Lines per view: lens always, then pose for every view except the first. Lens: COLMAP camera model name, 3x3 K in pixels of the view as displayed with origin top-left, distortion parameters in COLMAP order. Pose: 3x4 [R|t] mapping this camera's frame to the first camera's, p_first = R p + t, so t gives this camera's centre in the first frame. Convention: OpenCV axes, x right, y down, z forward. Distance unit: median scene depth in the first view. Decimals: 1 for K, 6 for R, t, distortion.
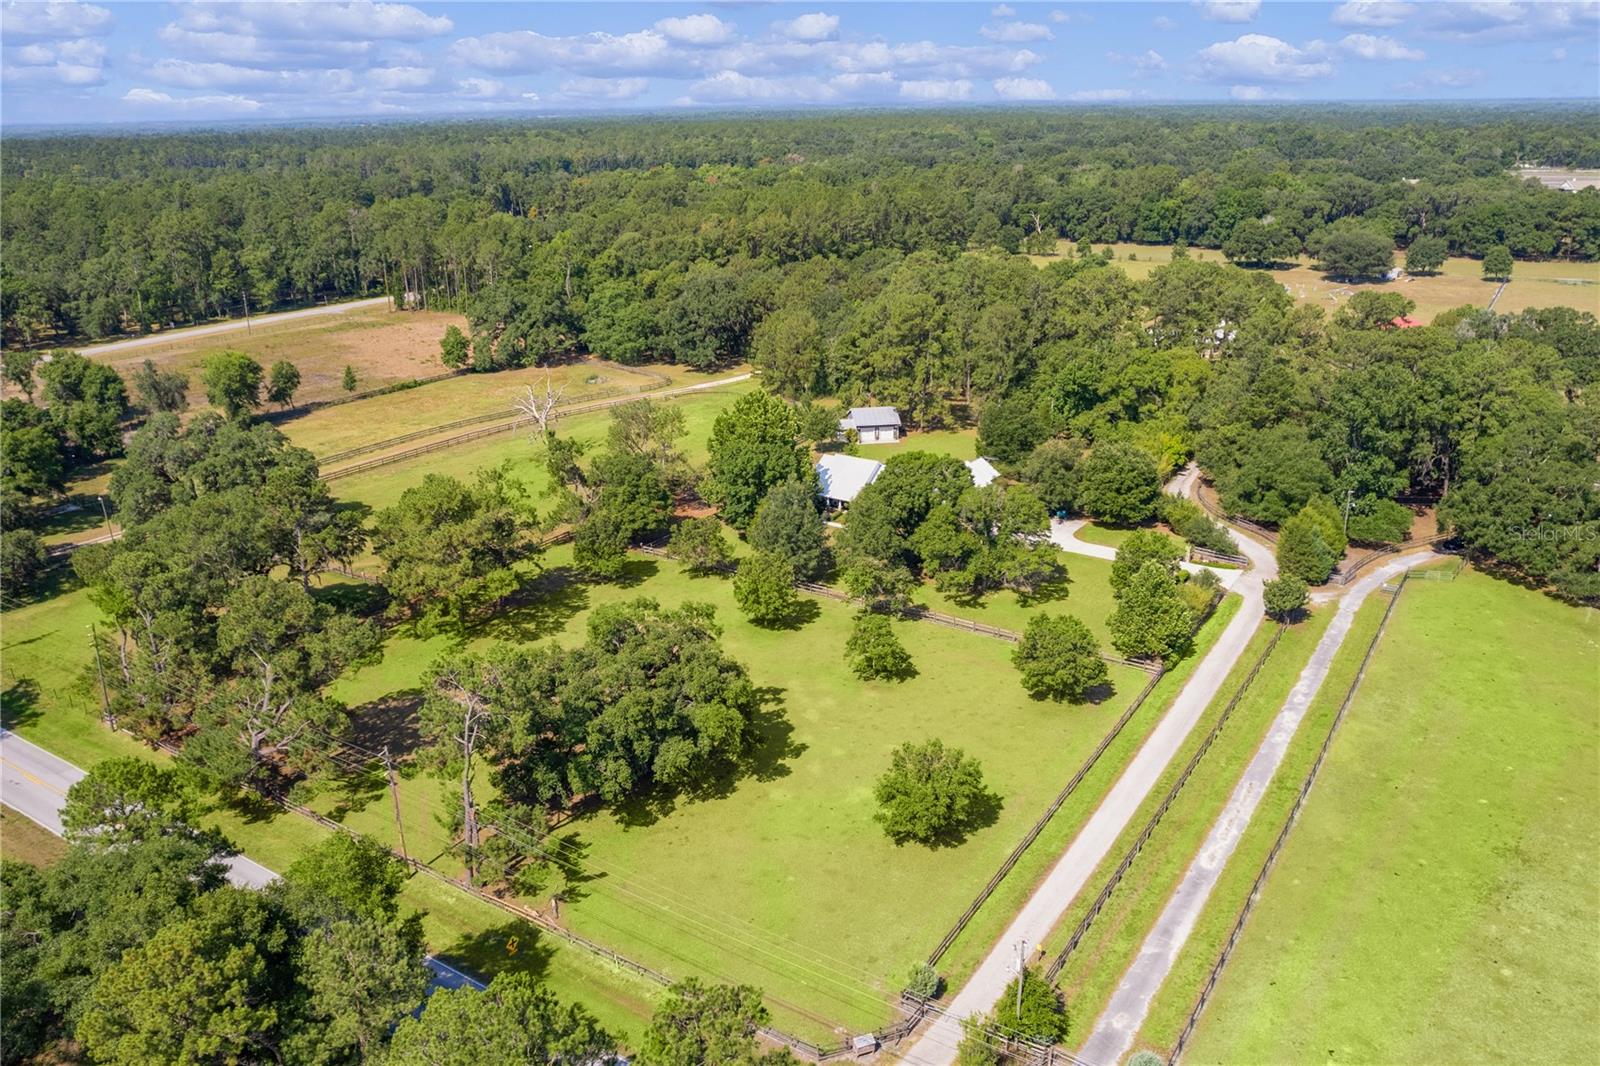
lens RADIAL K [[1214.7, 0, 800.0], [0, 1214.7, 533.0], [0, 0, 1]] dist [-0.043051, 0.000891]
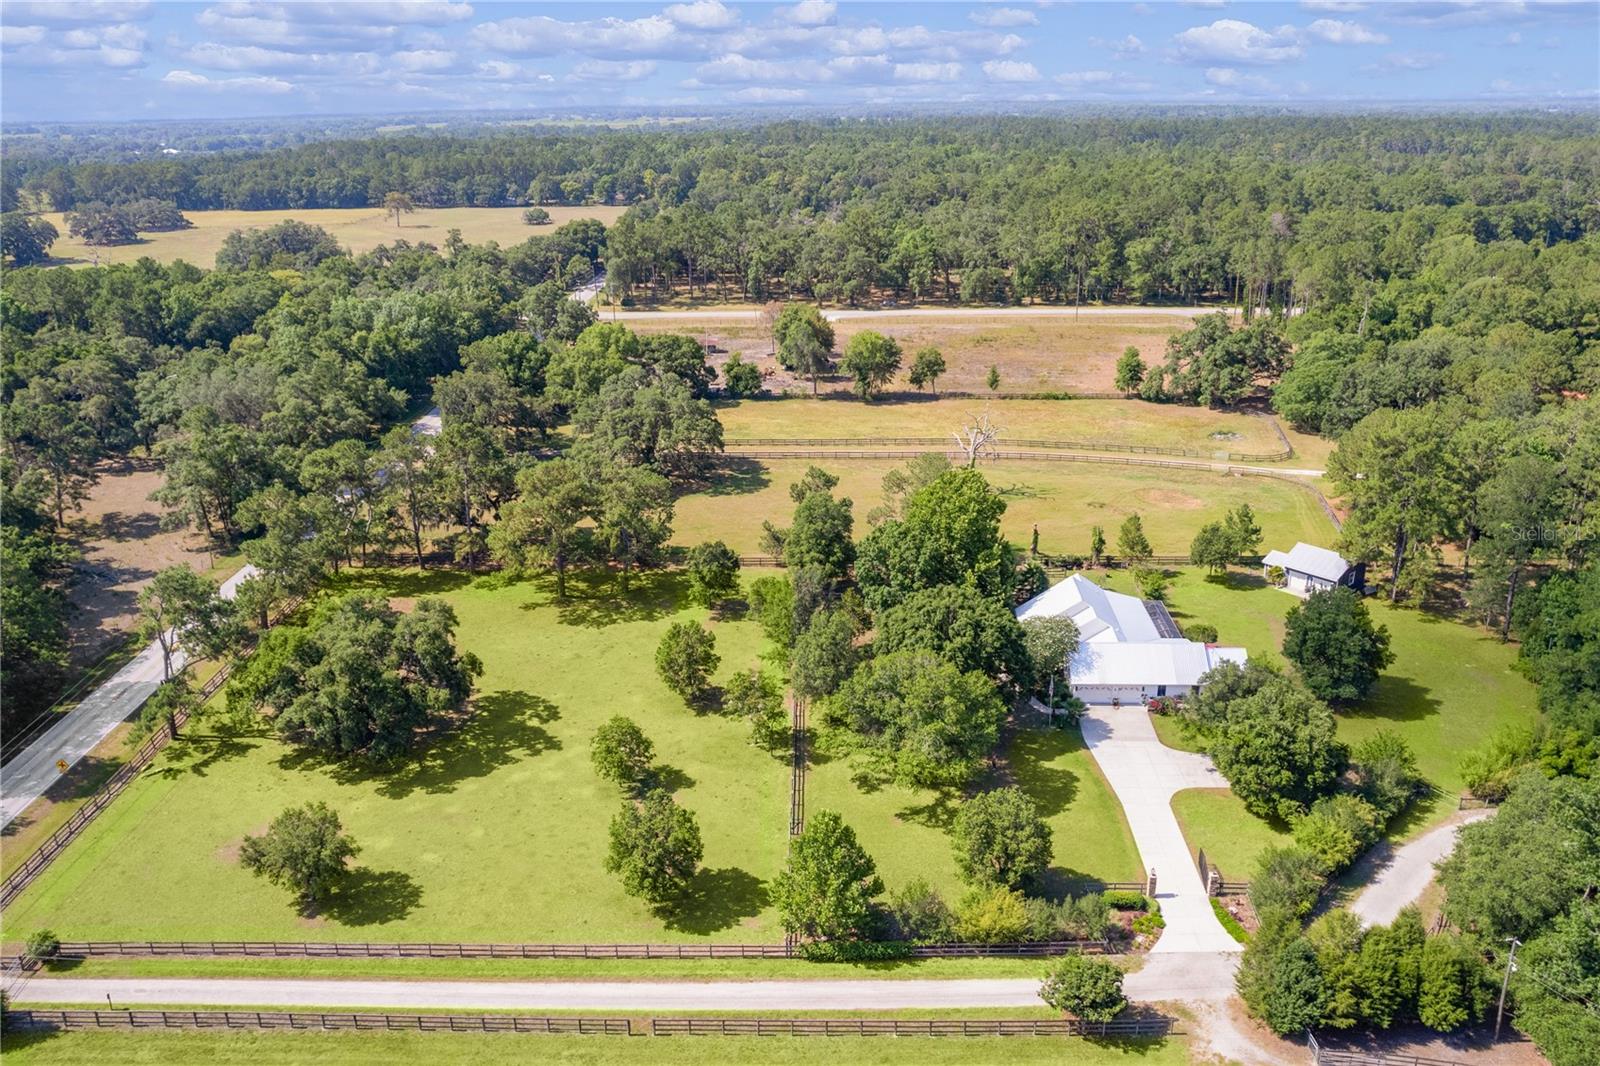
lens RADIAL K [[1214.7, 0, 800.0], [0, 1214.7, 533.0], [0, 0, 1]] dist [-0.043051, 0.000891]
pose [[0.532605, 0.295480, -0.793110, 0.366872], [-0.279760, 0.945868, 0.164522, -0.113957], [0.798790, 0.134255, 0.586438, 0.245277]]
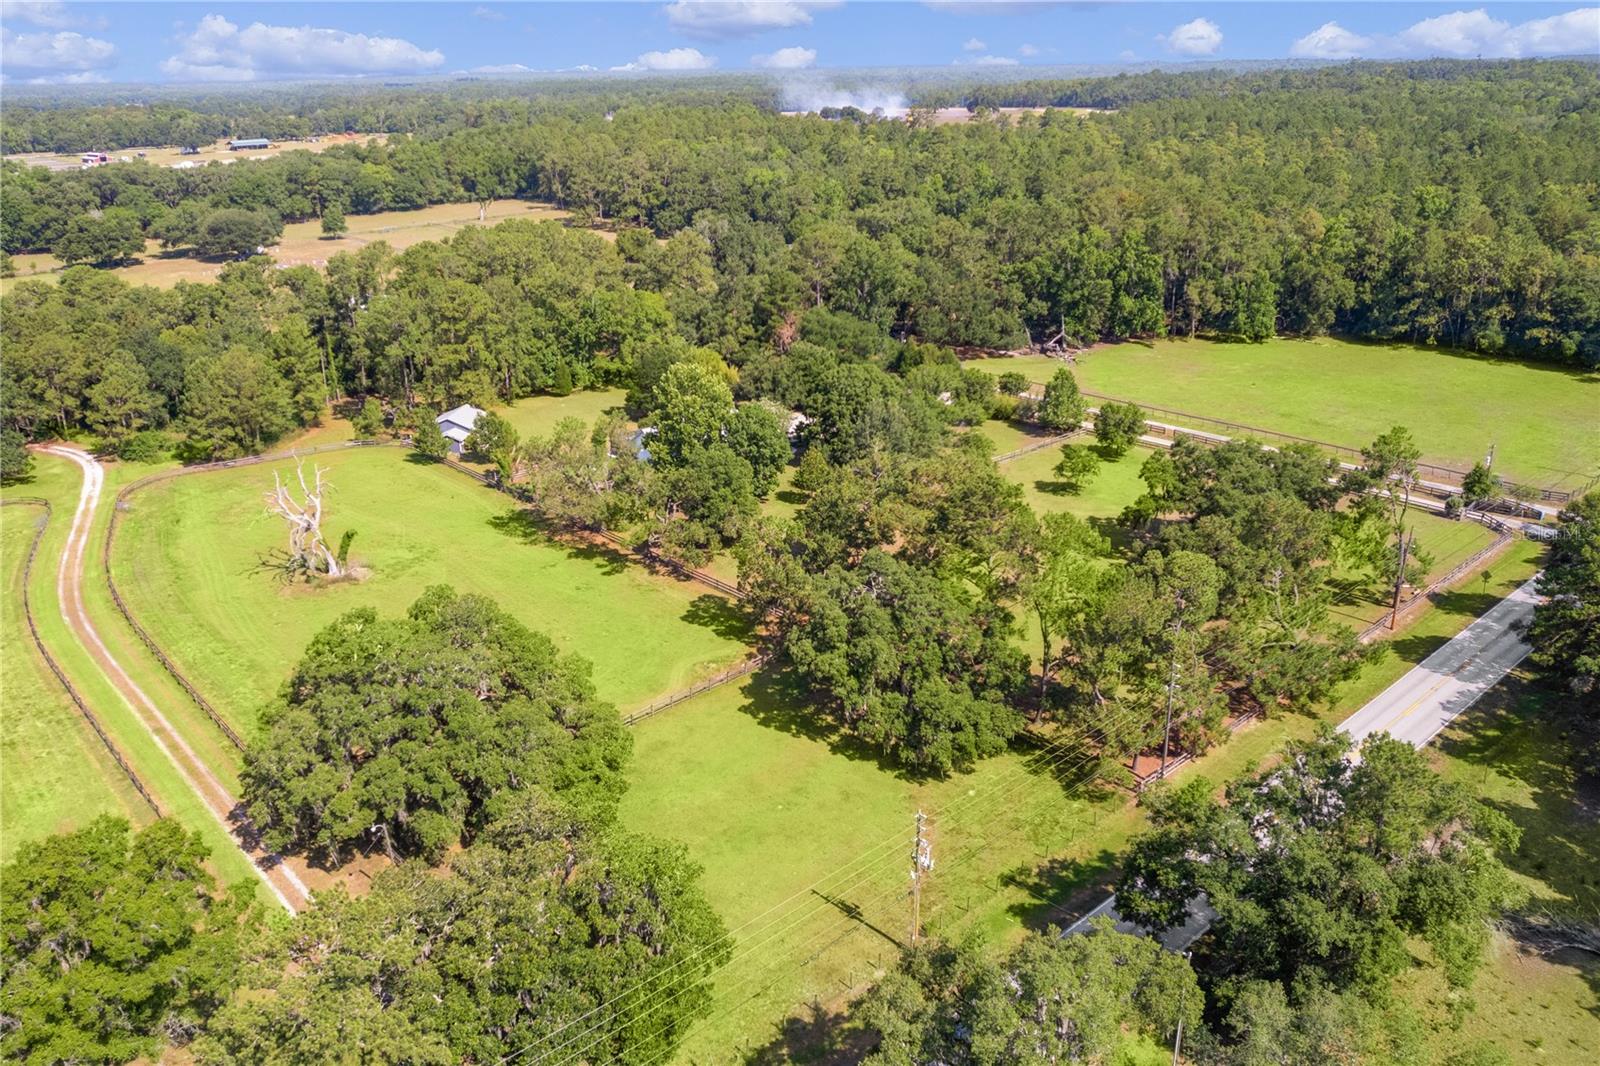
lens RADIAL K [[1207.4, 0, 800.0], [0, 1207.4, 533.0], [0, 0, 1]] dist [-0.083071, 0.066673]
pose [[0.258019, -0.341929, 0.903610, -0.565380], [0.332922, 0.909462, 0.249080, -0.124493], [-0.906967, 0.236564, 0.348494, 0.371519]]
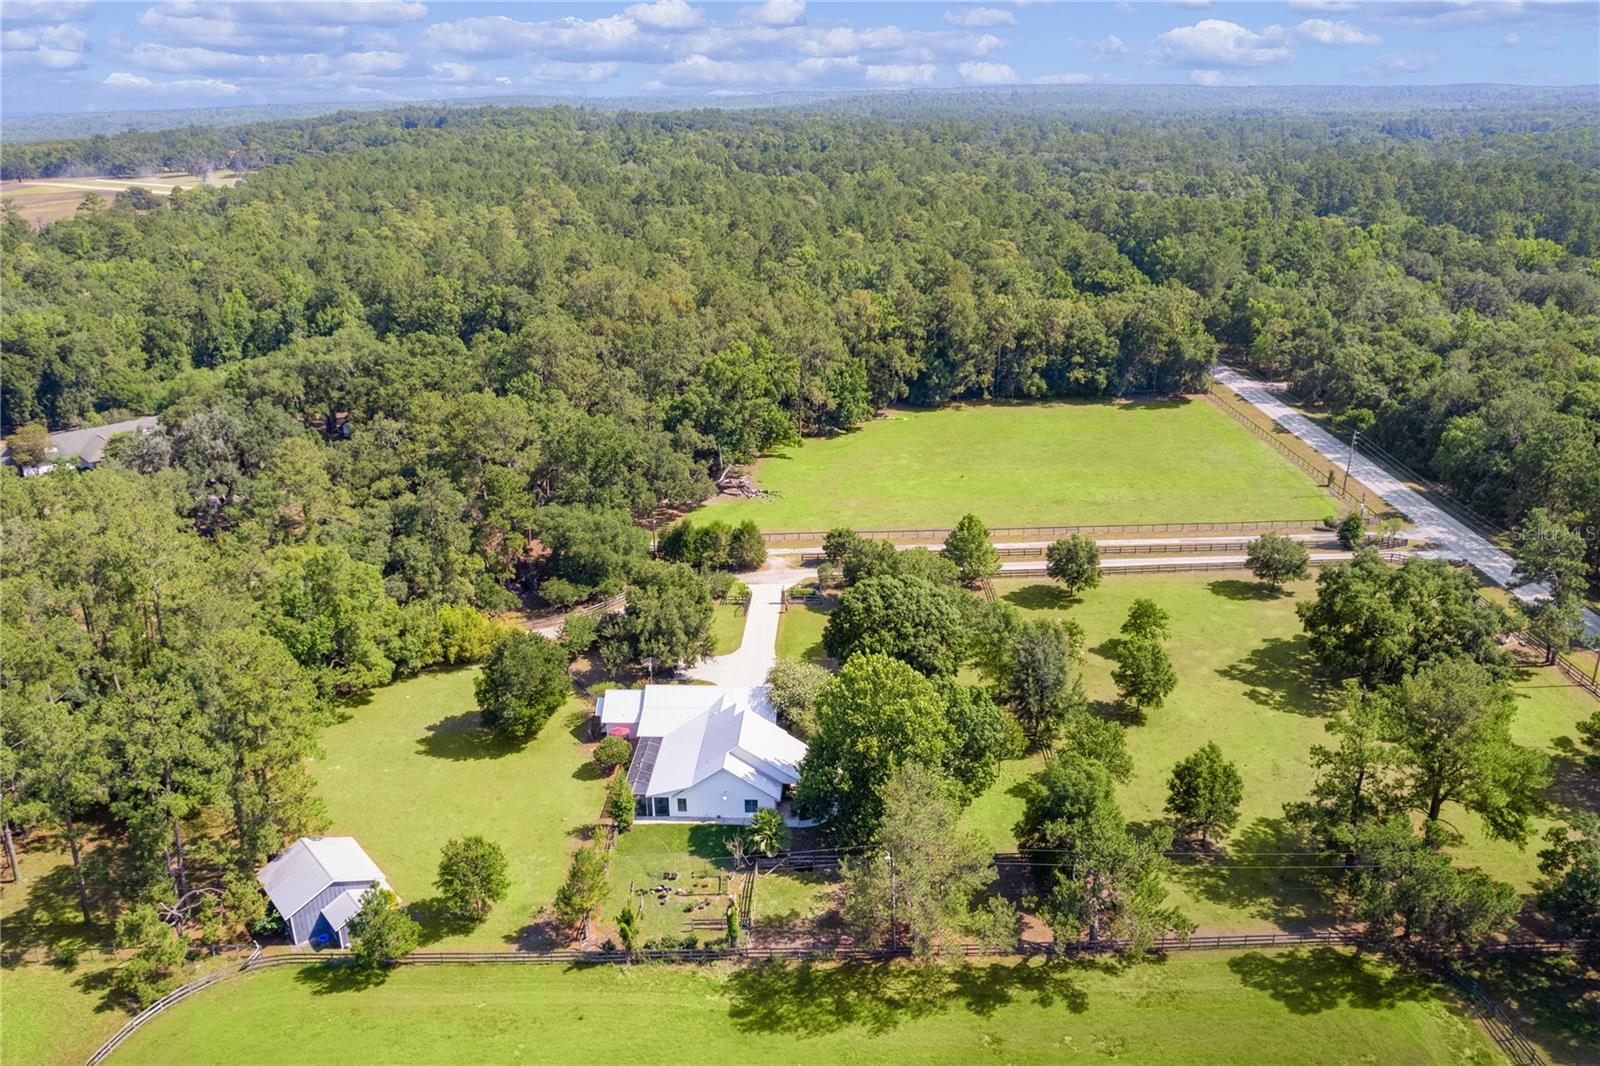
lens RADIAL K [[1214.7, 0, 800.0], [0, 1214.7, 533.0], [0, 0, 1]] dist [-0.043051, 0.000891]
pose [[-0.537646, -0.266611, 0.799910, -0.316745], [0.307203, 0.821545, 0.480303, -0.304640], [-0.785216, 0.503967, -0.359796, 0.749440]]
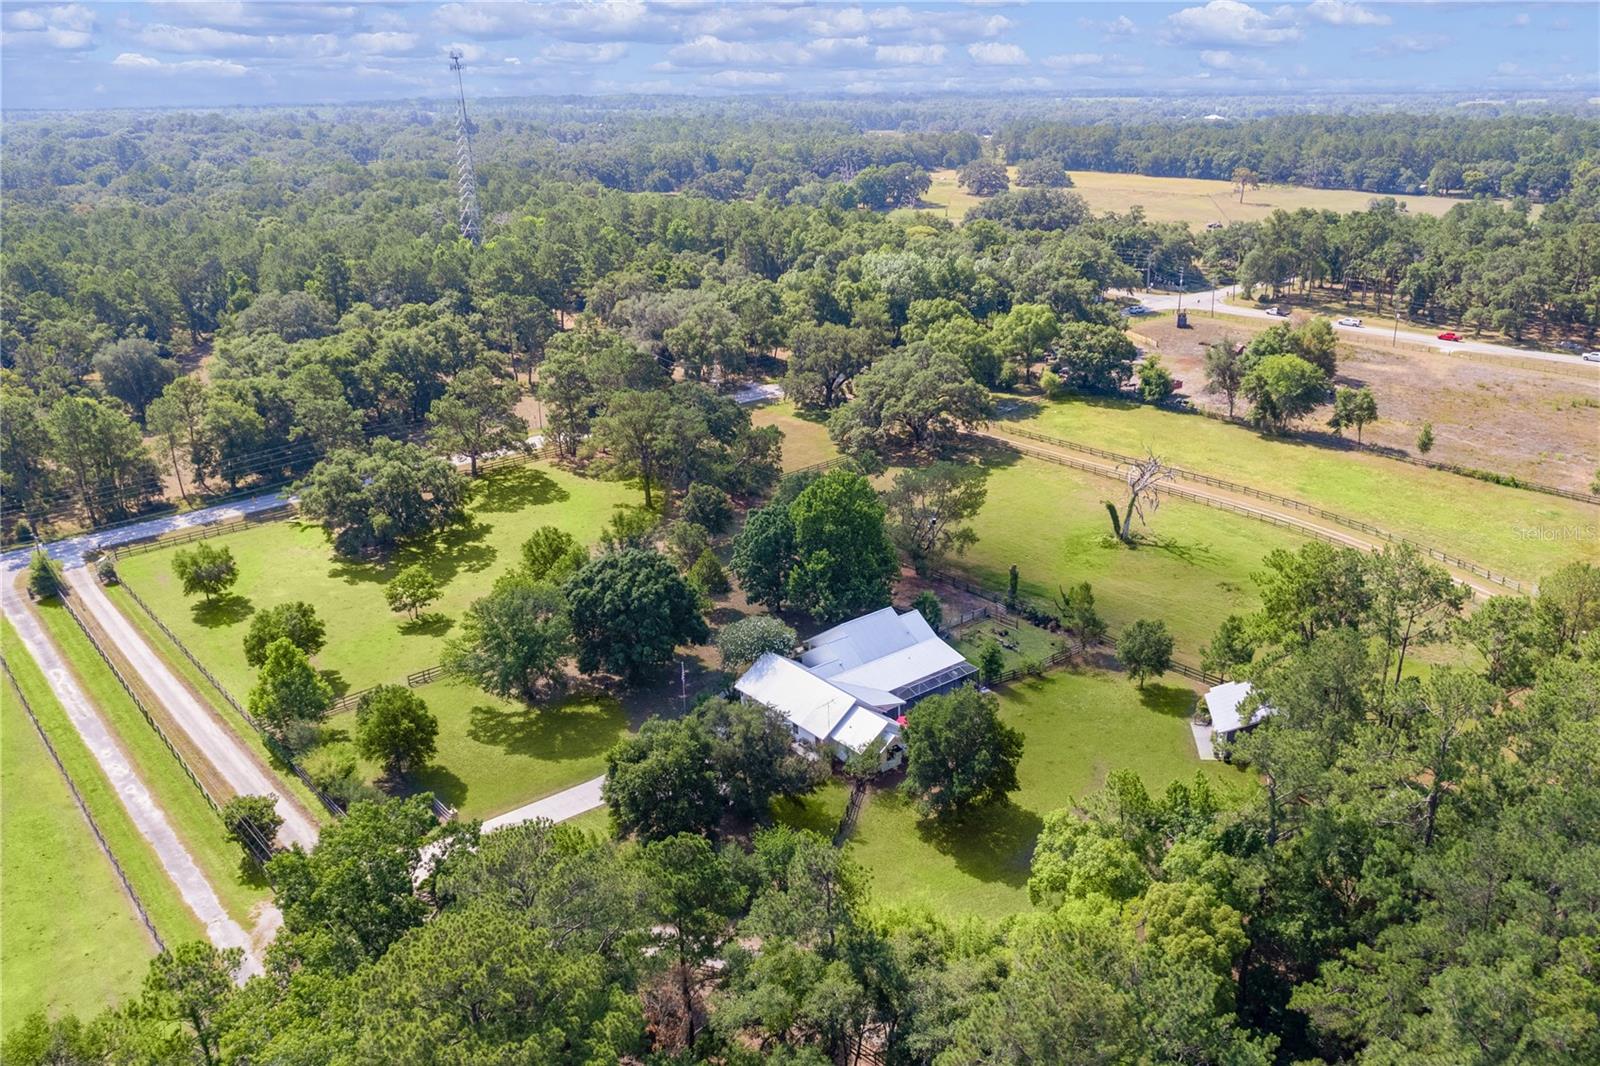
lens RADIAL K [[1210.4, 0, 796.5], [0, 1210.4, 577.8], [0, 0, 1]] dist [-0.046743, -0.003503]
pose [[-0.276556, 0.385381, -0.880340, 0.454625], [-0.303287, 0.834251, 0.460481, -0.265506], [0.911885, 0.394344, -0.113836, 0.665403]]
